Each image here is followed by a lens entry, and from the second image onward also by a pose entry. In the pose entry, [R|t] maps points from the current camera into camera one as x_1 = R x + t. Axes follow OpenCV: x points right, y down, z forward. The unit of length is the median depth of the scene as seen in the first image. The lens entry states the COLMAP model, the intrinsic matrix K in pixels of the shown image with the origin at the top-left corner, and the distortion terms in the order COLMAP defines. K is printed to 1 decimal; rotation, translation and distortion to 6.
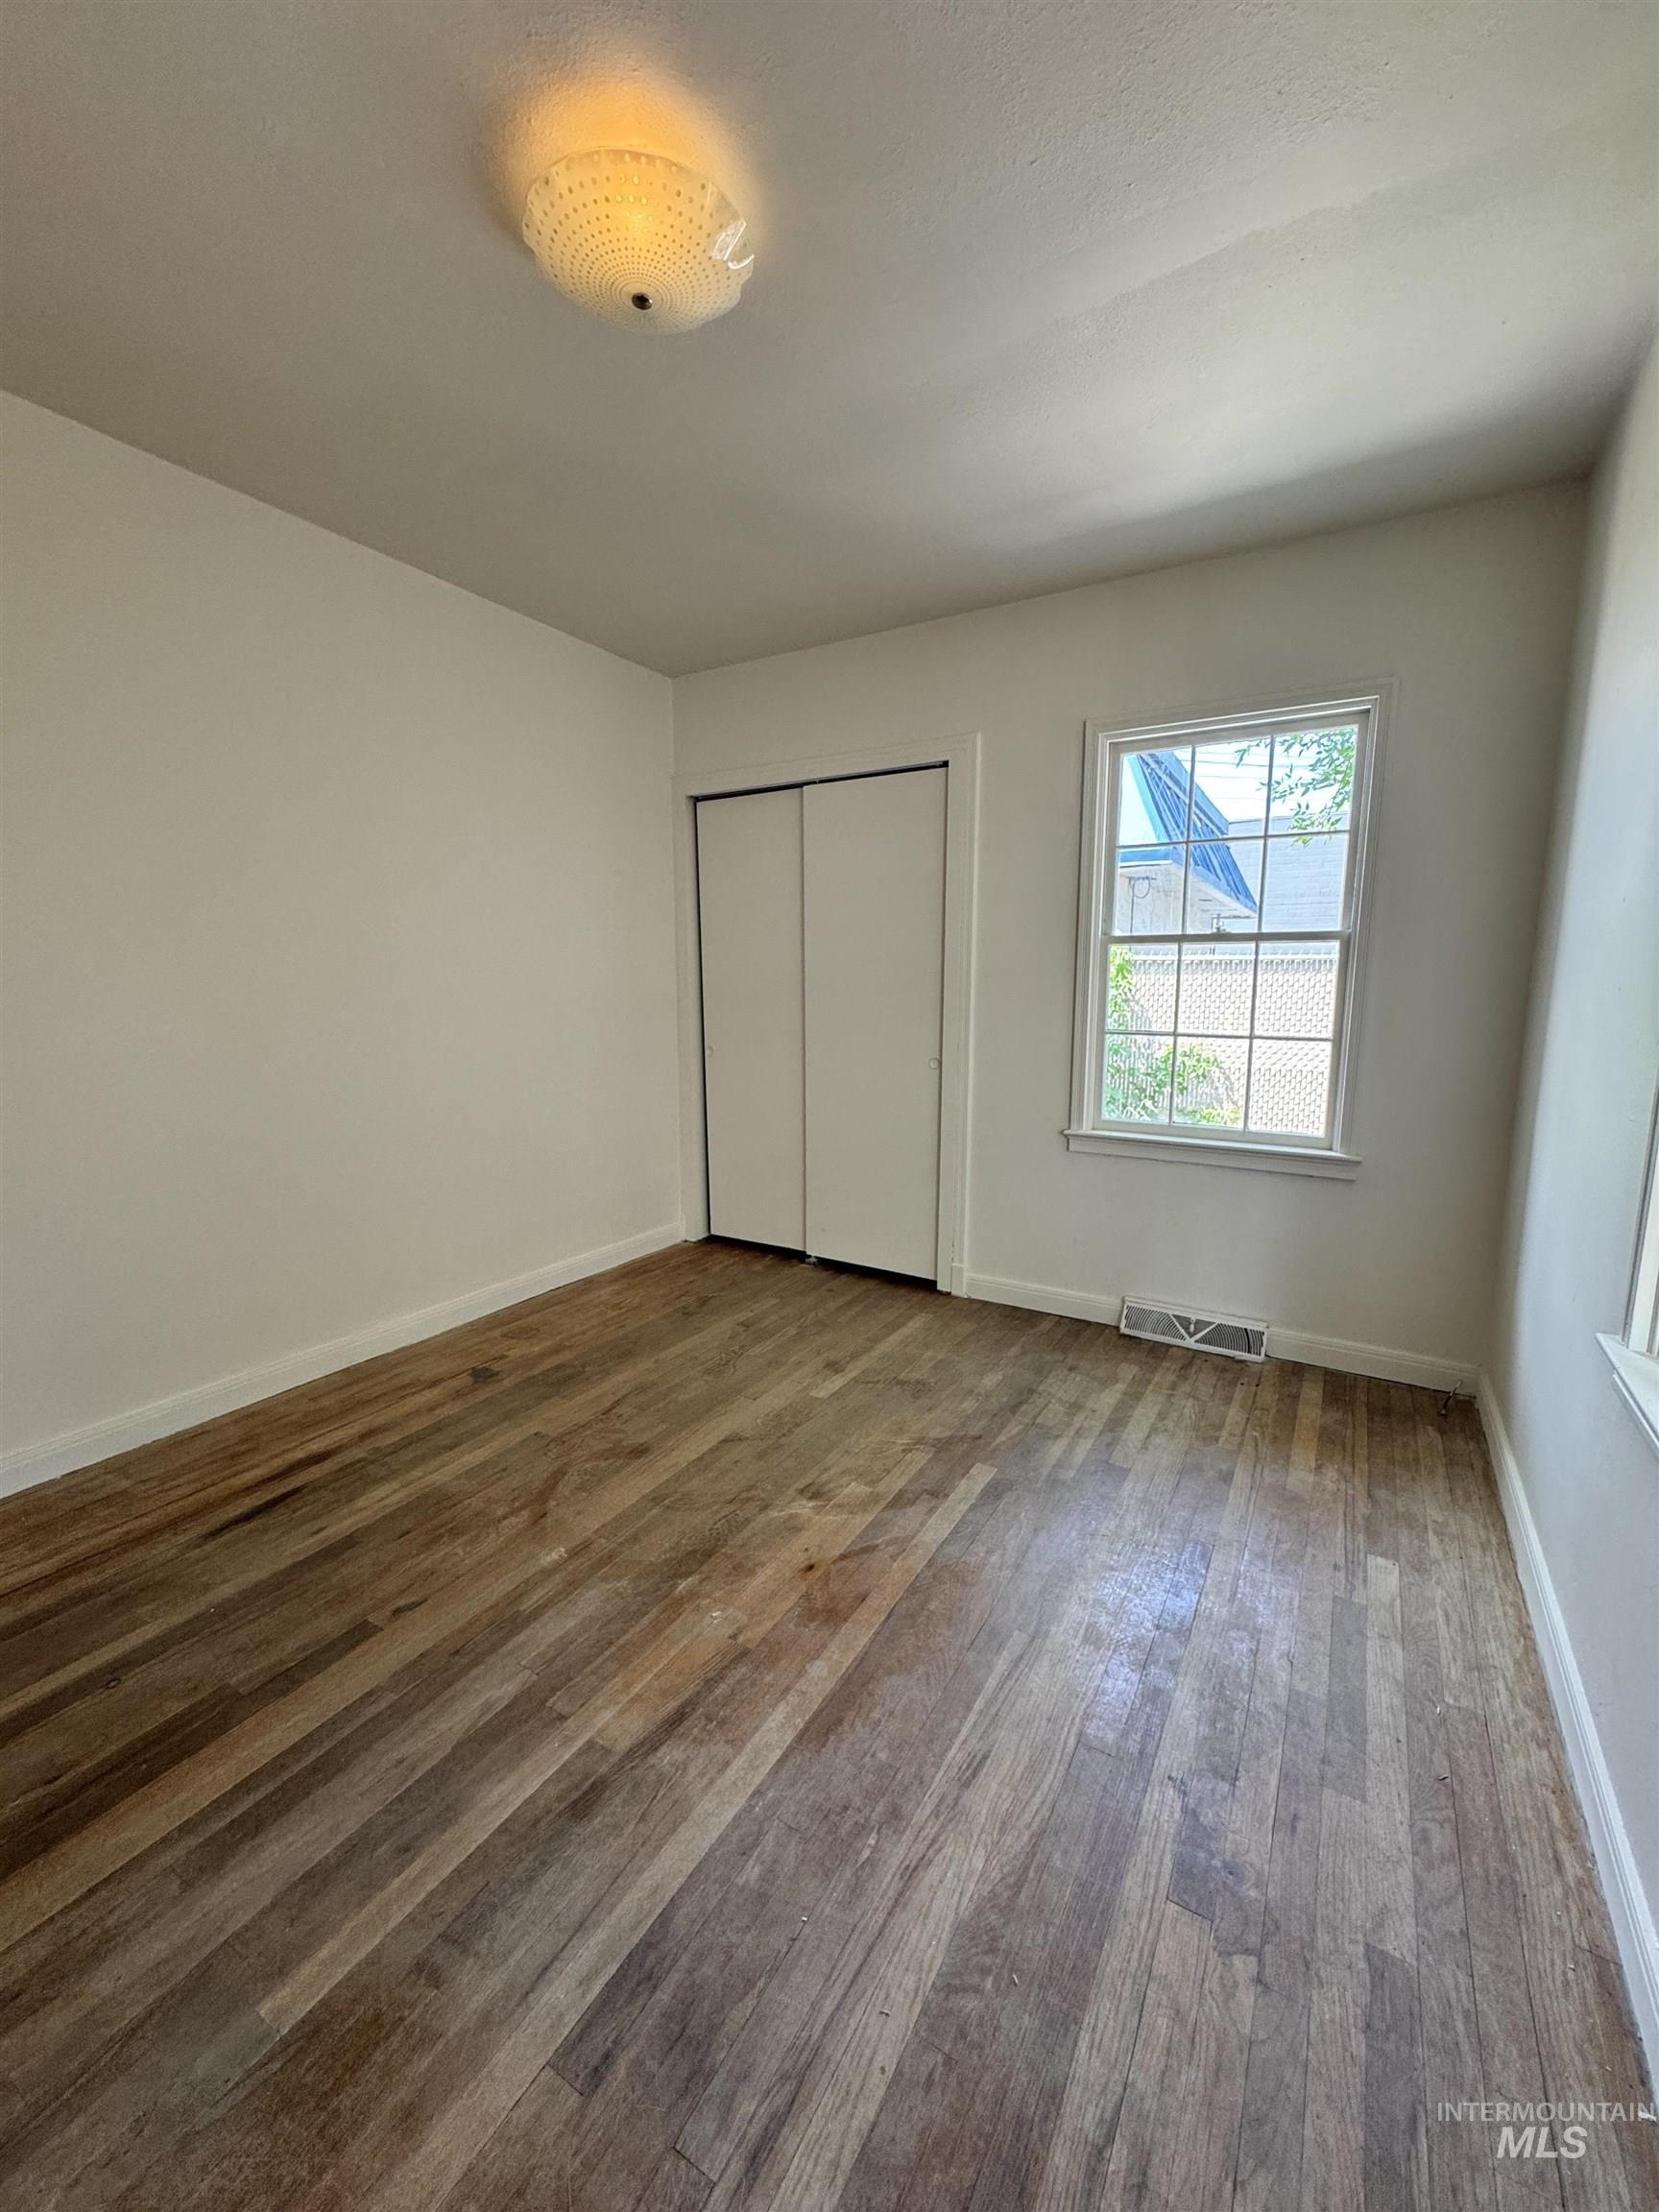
lens RADIAL K [[884.4, 0, 834.1], [0, 884.4, 1109.3], [0, 0, 1]] dist [-0.001477, -0.000107]
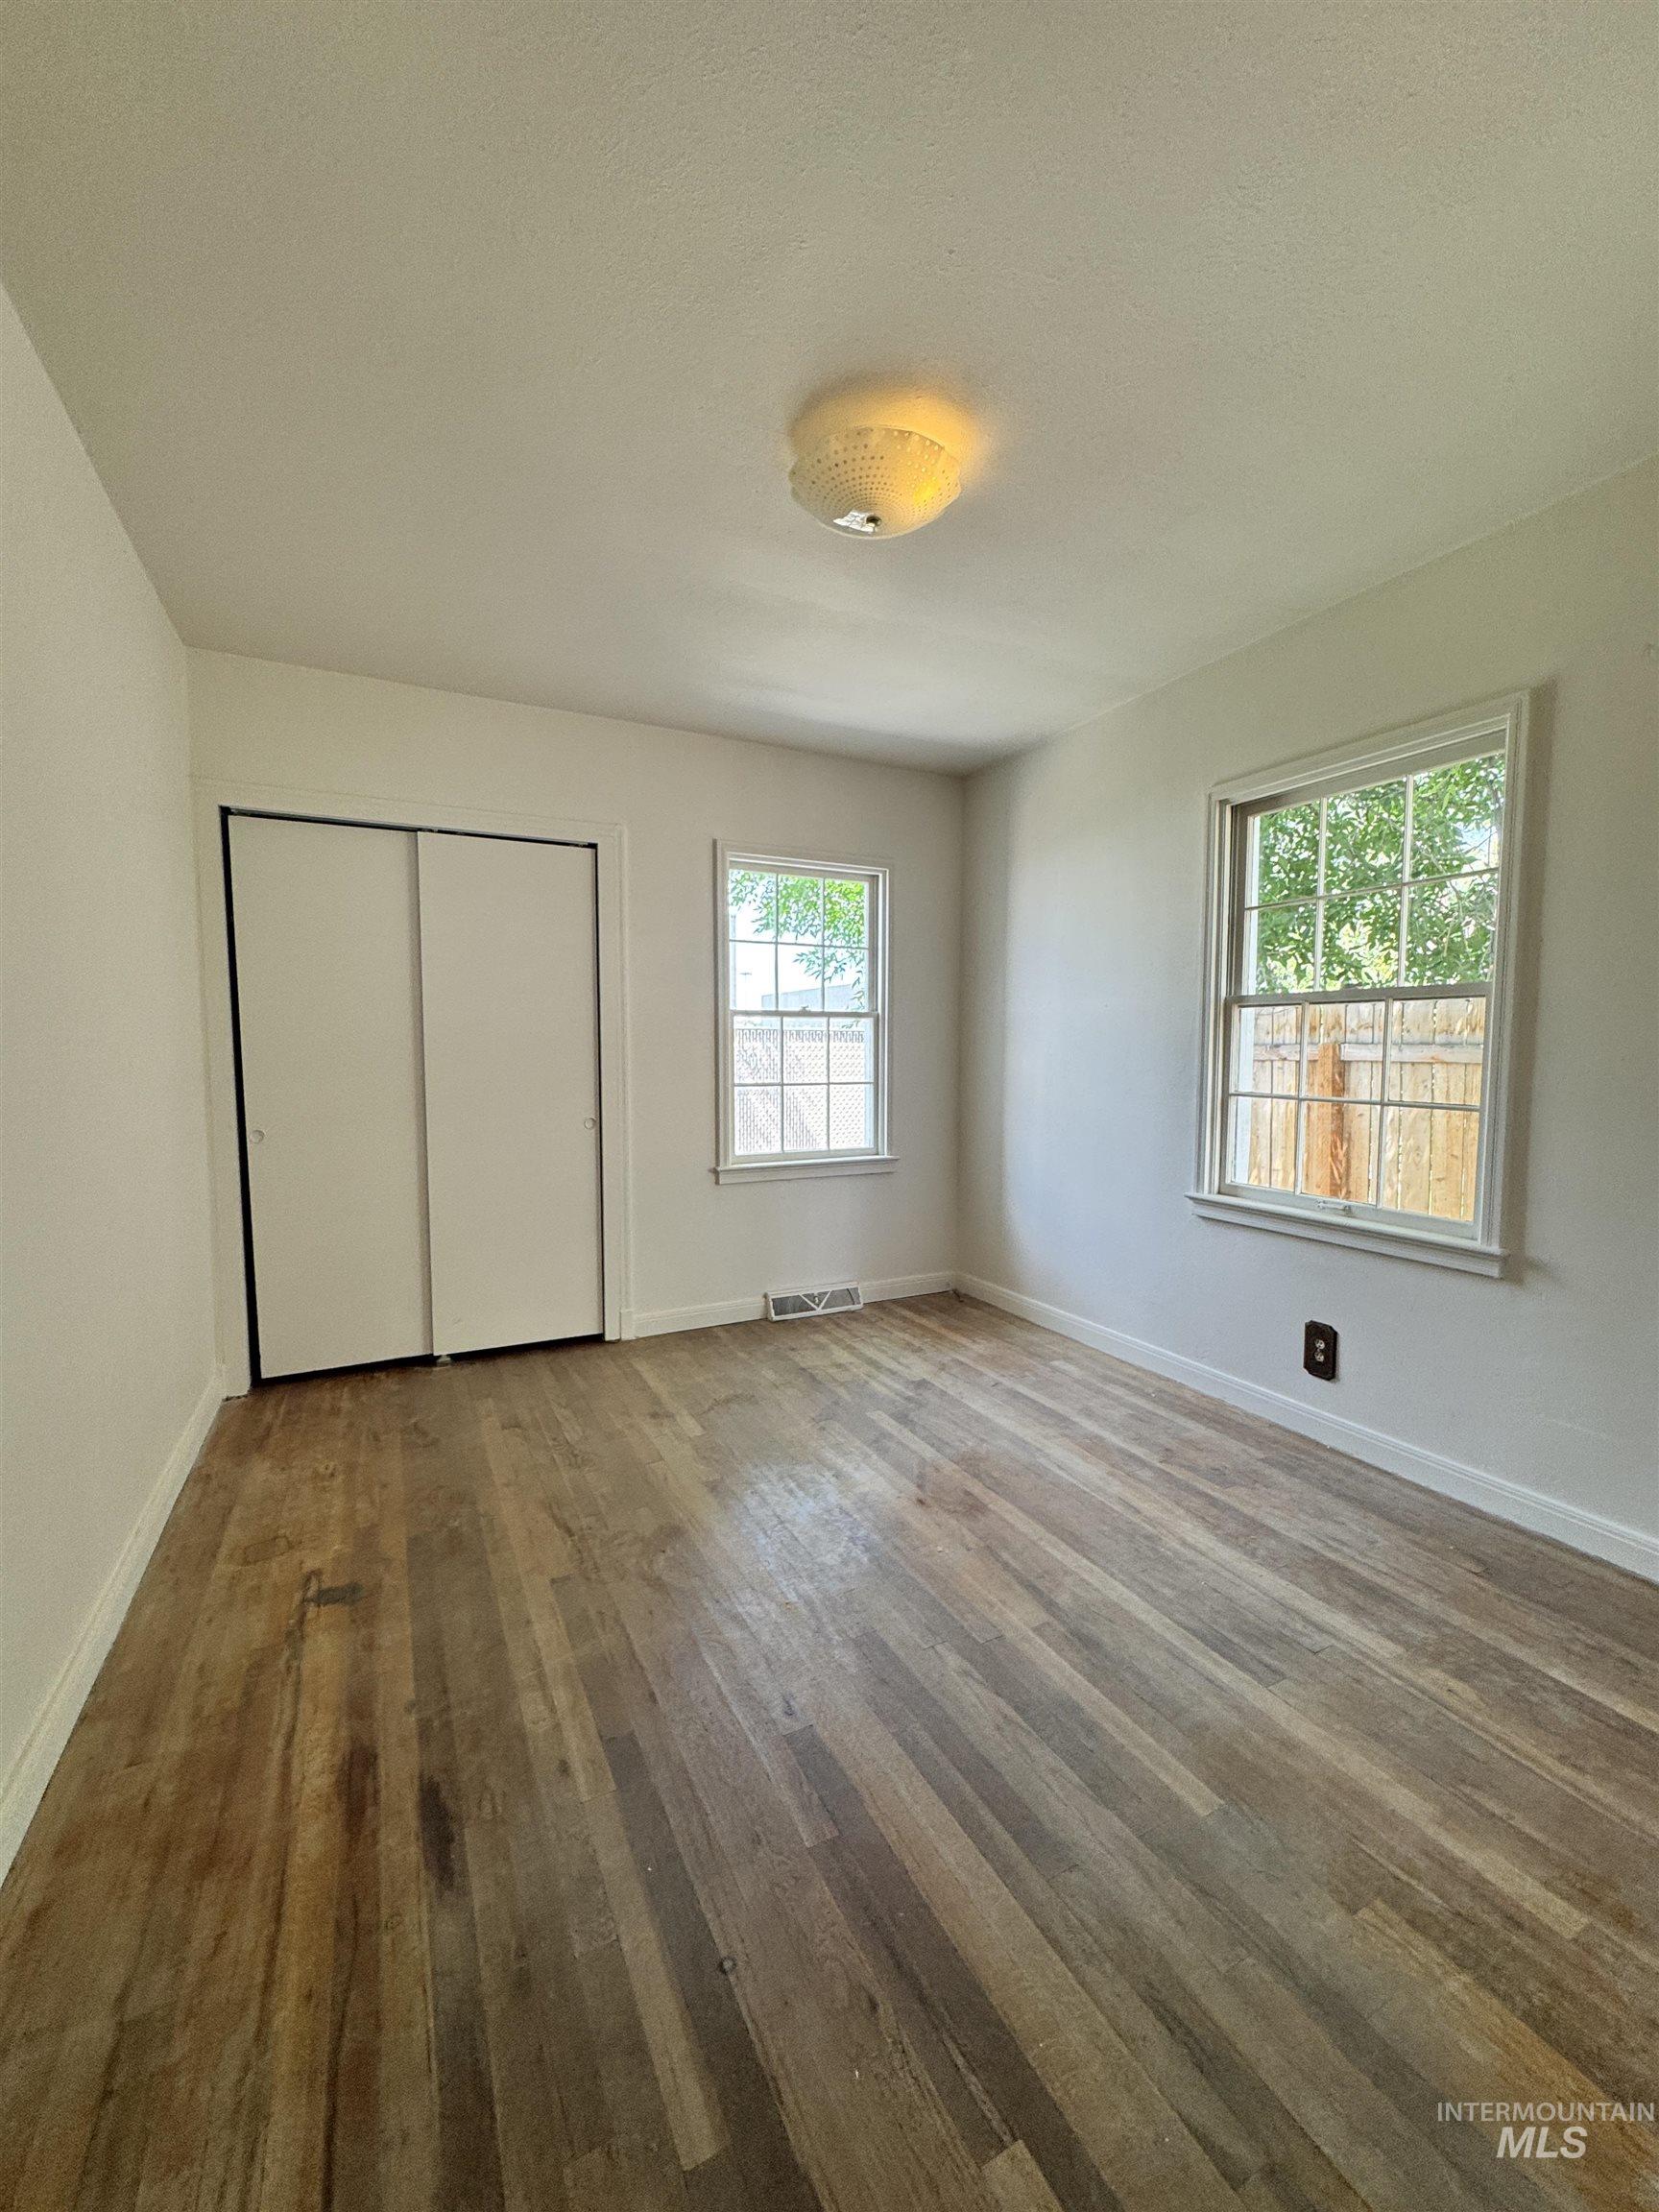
lens RADIAL K [[884.4, 0, 834.1], [0, 884.4, 1109.3], [0, 0, 1]] dist [-0.001477, -0.000107]
pose [[0.528241, -0.061818, 0.846841, -0.817700], [0.124159, 0.992250, -0.005016, -0.036319], [-0.839968, 0.107793, 0.531823, 0.264998]]
